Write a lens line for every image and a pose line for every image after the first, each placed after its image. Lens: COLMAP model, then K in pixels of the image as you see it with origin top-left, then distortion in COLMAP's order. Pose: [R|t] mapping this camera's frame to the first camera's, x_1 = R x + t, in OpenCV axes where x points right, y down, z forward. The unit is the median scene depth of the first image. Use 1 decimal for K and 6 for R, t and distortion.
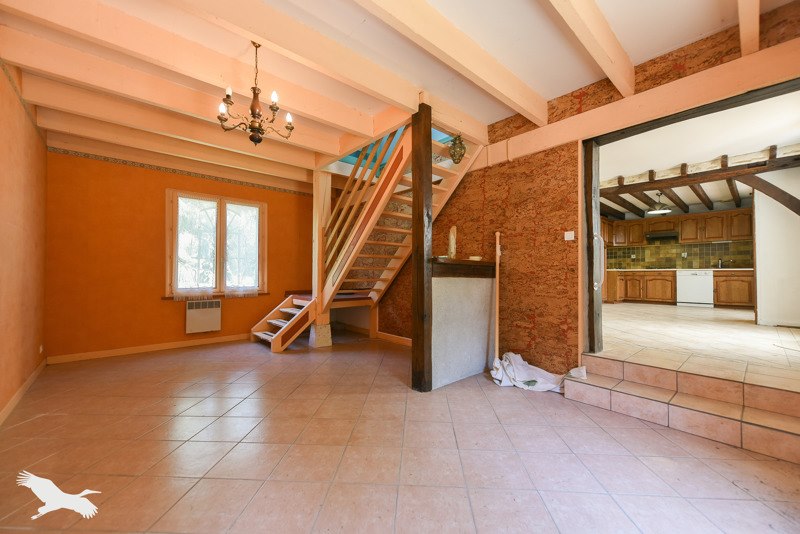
lens RADIAL K [[320.3, 0, 399.4], [0, 320.3, 267.0], [0, 0, 1]] dist [0.000376, -0.000081]
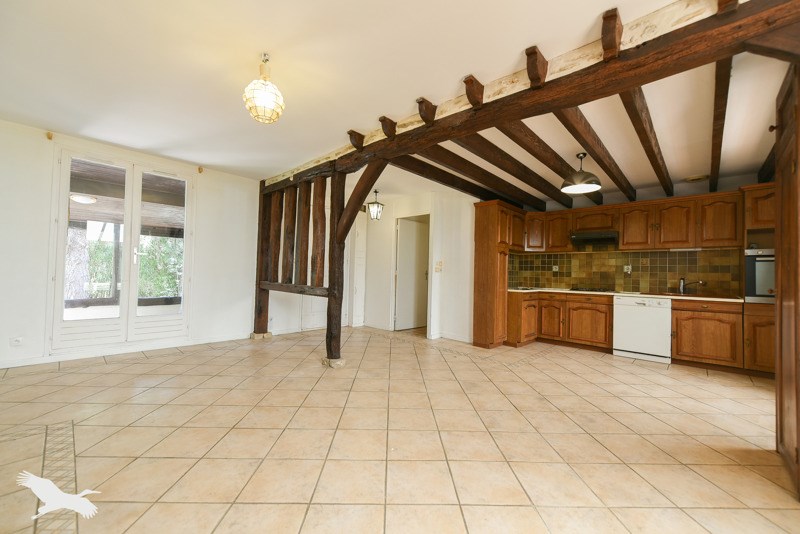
lens RADIAL K [[320.3, 0, 400.8], [0, 320.3, 267.0], [0, 0, 1]] dist [0.000376, -0.000081]
pose [[0.995855, 0.024808, 0.087505, 0.409095], [-0.024805, 0.999692, -0.001112, -0.030750], [-0.087505, -0.001063, 0.996163, 0.432965]]
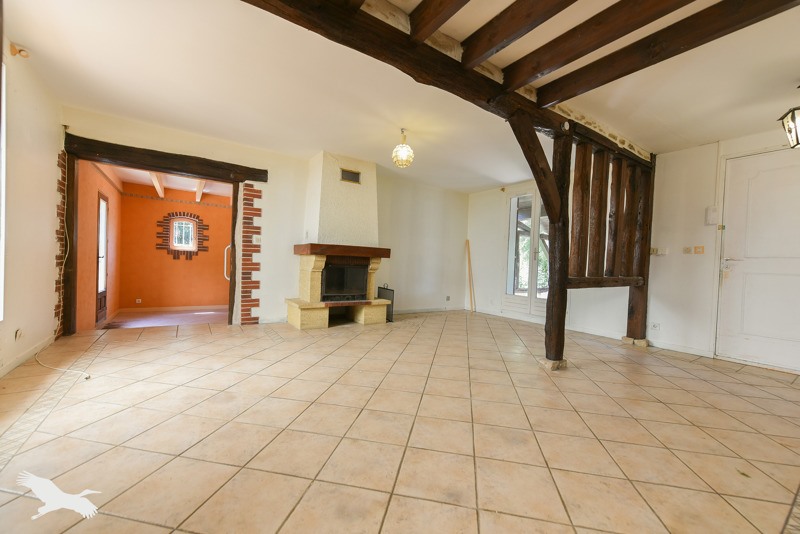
lens RADIAL K [[320.3, 0, 400.8], [0, 320.3, 269.5], [0, 0, 1]] dist [0.000376, -0.000081]
pose [[-0.130640, 0.013168, -0.991342, 1.007330], [-0.021823, 0.999631, 0.016154, 0.004836], [0.991190, 0.023745, -0.130305, 0.987402]]
